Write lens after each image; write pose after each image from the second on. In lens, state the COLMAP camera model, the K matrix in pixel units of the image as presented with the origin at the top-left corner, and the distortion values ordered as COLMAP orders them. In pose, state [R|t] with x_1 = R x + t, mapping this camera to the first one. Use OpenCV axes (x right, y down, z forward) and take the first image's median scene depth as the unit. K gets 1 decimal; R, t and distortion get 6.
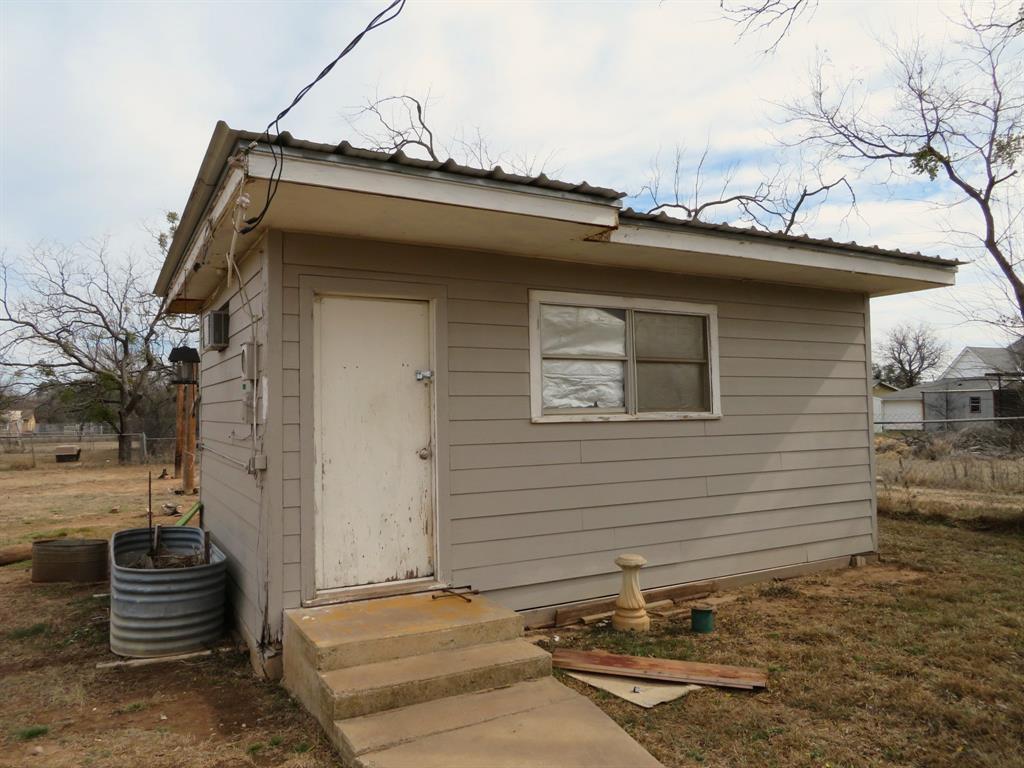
lens RADIAL K [[729.9, 0, 511.1], [0, 729.9, 386.1], [0, 0, 1]] dist [-0.004400, -0.004836]
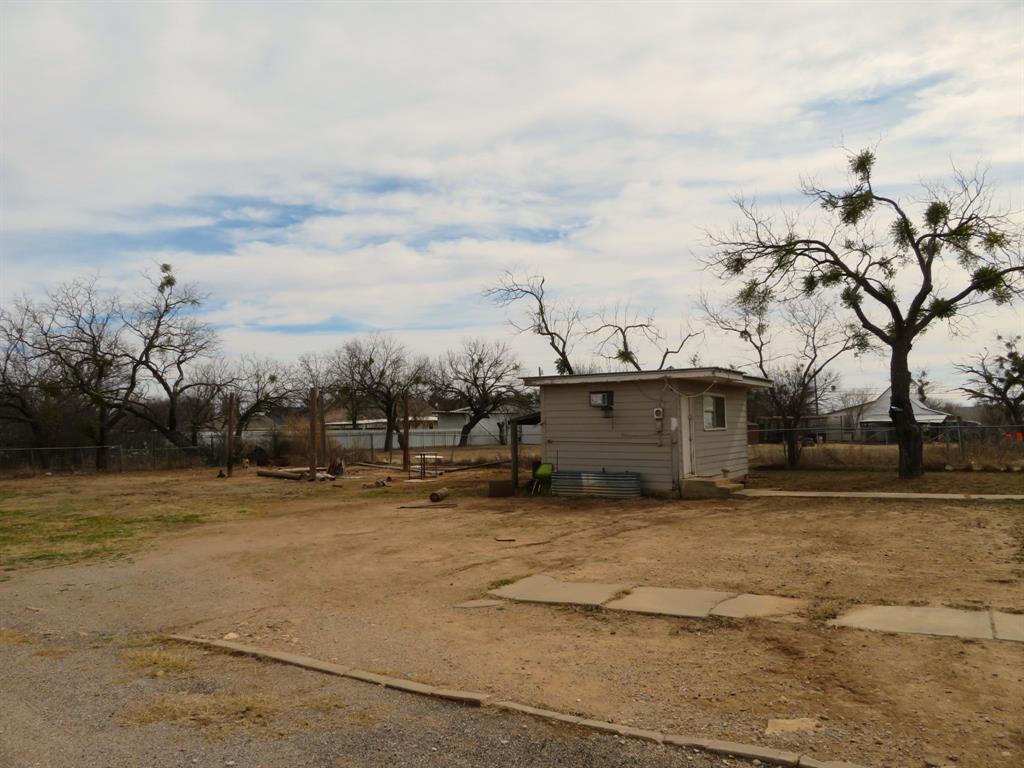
lens RADIAL K [[729.9, 0, 512.8], [0, 729.9, 382.5], [0, 0, 1]] dist [-0.004400, -0.004836]
pose [[0.885295, 0.031061, 0.463991, -1.450732], [-0.021369, 0.999430, -0.026131, -0.042032], [-0.464538, 0.013219, 0.885454, -1.004316]]
